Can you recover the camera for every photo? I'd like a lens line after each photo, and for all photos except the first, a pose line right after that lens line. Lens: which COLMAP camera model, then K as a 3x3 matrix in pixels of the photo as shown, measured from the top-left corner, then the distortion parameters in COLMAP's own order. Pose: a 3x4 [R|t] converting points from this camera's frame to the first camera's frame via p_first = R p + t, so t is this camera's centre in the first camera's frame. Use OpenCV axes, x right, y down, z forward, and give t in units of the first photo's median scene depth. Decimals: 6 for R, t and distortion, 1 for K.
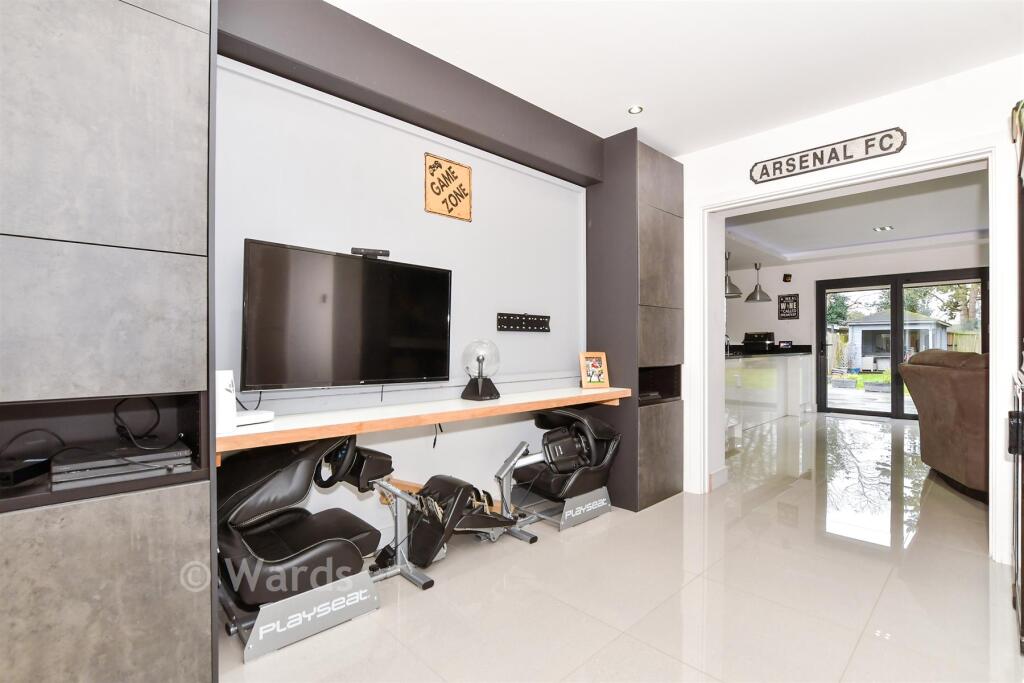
lens RADIAL K [[472.0, 0, 512.0], [0, 472.0, 343.5], [0, 0, 1]] dist [-0.016609, -0.000800]
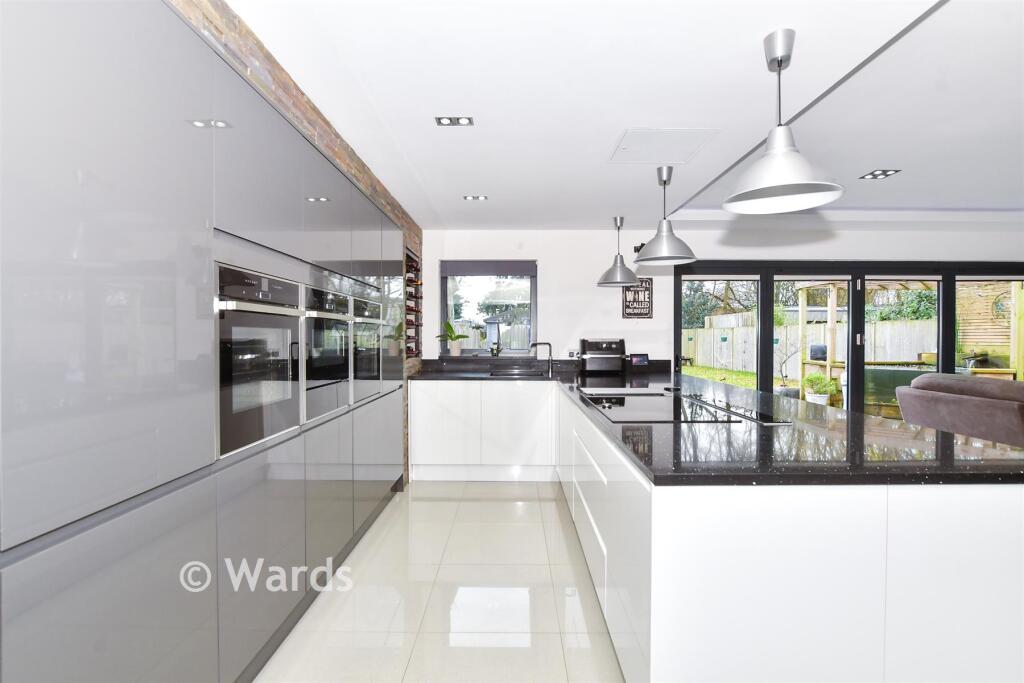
lens RADIAL K [[472.0, 0, 512.4], [0, 472.0, 336.7], [0, 0, 1]] dist [-0.016609, -0.000800]
pose [[0.682581, -0.016465, 0.730624, 0.019926], [-0.005882, 0.999590, 0.028022, -0.043649], [-0.730786, -0.023425, 0.682205, 0.698613]]
